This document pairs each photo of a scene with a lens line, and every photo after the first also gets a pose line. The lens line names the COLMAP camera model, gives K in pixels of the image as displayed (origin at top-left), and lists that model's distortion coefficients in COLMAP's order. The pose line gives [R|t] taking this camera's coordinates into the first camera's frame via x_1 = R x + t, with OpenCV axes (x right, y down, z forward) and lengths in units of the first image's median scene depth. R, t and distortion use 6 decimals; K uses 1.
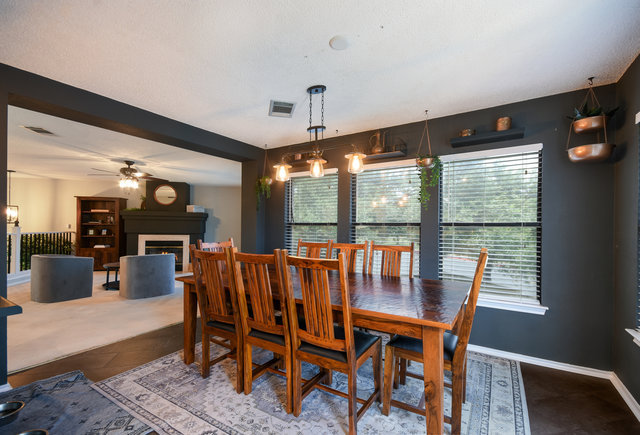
lens RADIAL K [[291.3, 0, 342.4], [0, 291.3, 226.9], [0, 0, 1]] dist [0.001947, 0.000290]
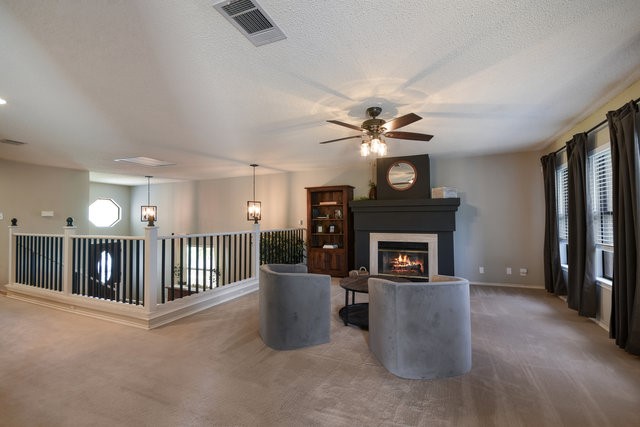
lens RADIAL K [[285.6, 0, 323.0], [0, 285.6, 212.3], [0, 0, 1]] dist [-0.001453, -0.000219]
pose [[0.778749, -0.034797, -0.626370, -0.334397], [0.016012, 0.999238, -0.035605, -0.000814], [0.627132, 0.017698, 0.778712, 0.359813]]
